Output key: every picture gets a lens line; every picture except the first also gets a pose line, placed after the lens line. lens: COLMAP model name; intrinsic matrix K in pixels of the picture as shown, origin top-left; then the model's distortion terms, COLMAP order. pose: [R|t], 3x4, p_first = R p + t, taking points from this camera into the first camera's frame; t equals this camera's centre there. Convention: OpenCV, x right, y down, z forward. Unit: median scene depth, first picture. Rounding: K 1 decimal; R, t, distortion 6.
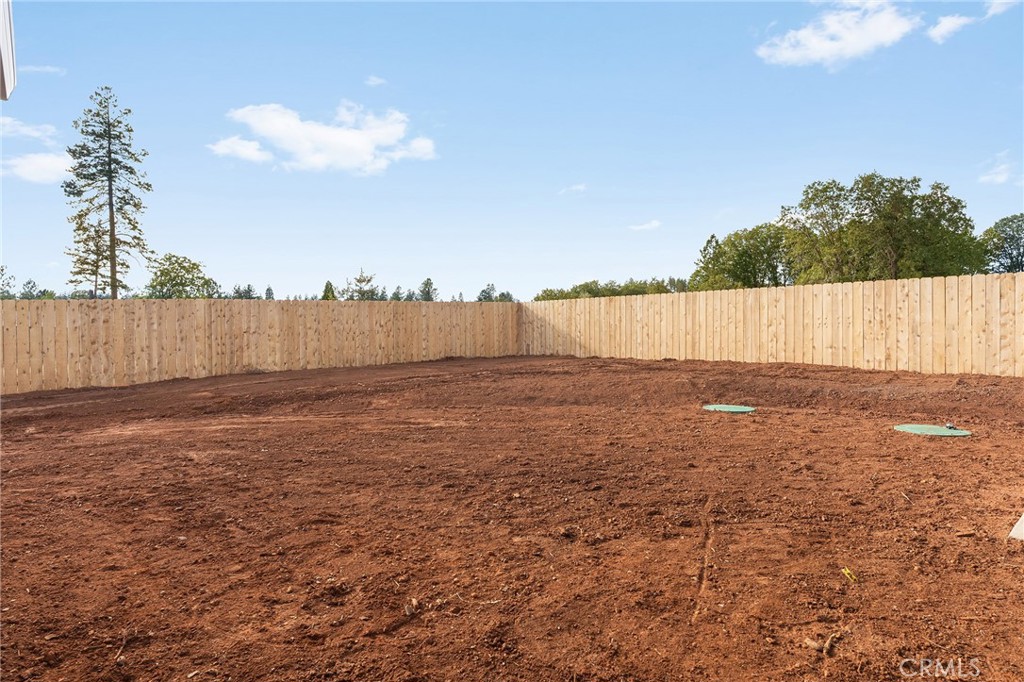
lens RADIAL K [[565.9, 0, 512.3], [0, 565.9, 324.4], [0, 0, 1]] dist [-0.002000, -0.000977]
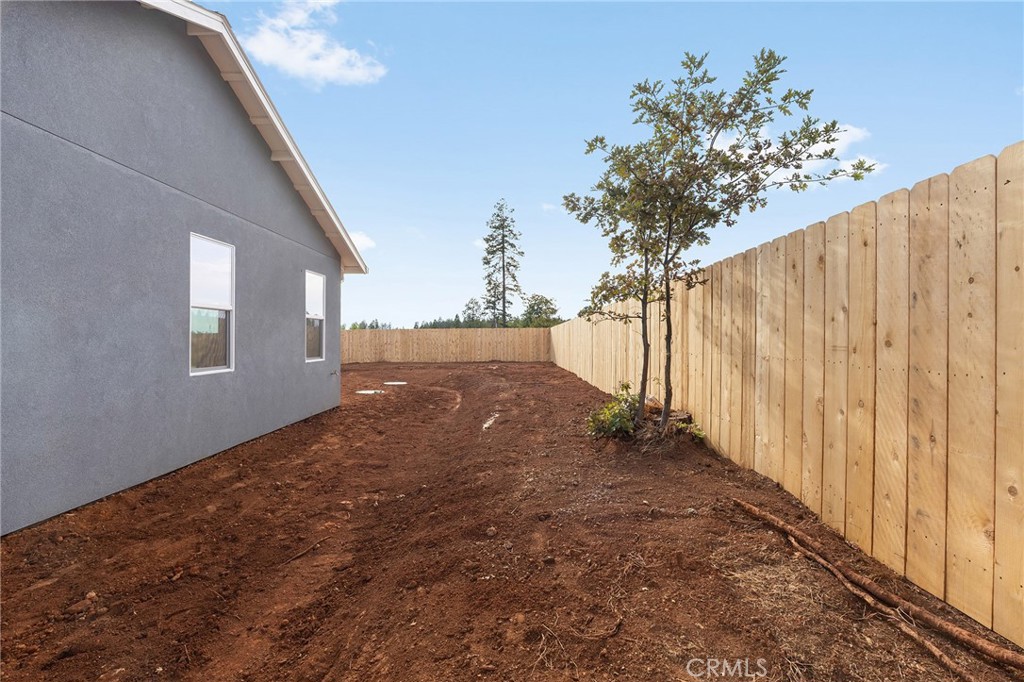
lens RADIAL K [[447.2, 0, 509.7], [0, 447.2, 342.4], [0, 0, 1]] dist [-0.008557, 0.000441]
pose [[0.745976, 0.015431, -0.665793, 0.201984], [-0.009249, 0.999875, 0.012811, -0.003542], [0.665908, -0.003398, 0.746026, 0.009507]]
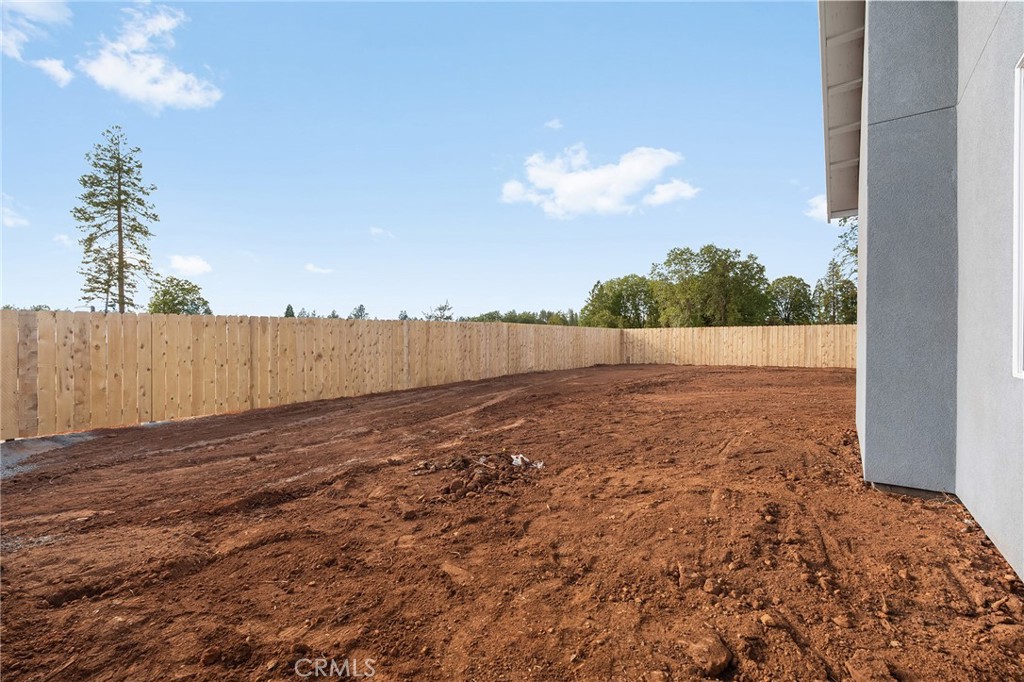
lens RADIAL K [[447.2, 0, 509.7], [0, 447.2, 342.4], [0, 0, 1]] dist [-0.008557, 0.000441]
pose [[0.977417, 0.017109, 0.210624, -0.134673], [-0.016294, 0.999852, -0.005602, 0.002208], [-0.210688, 0.002043, 0.977551, -0.026711]]
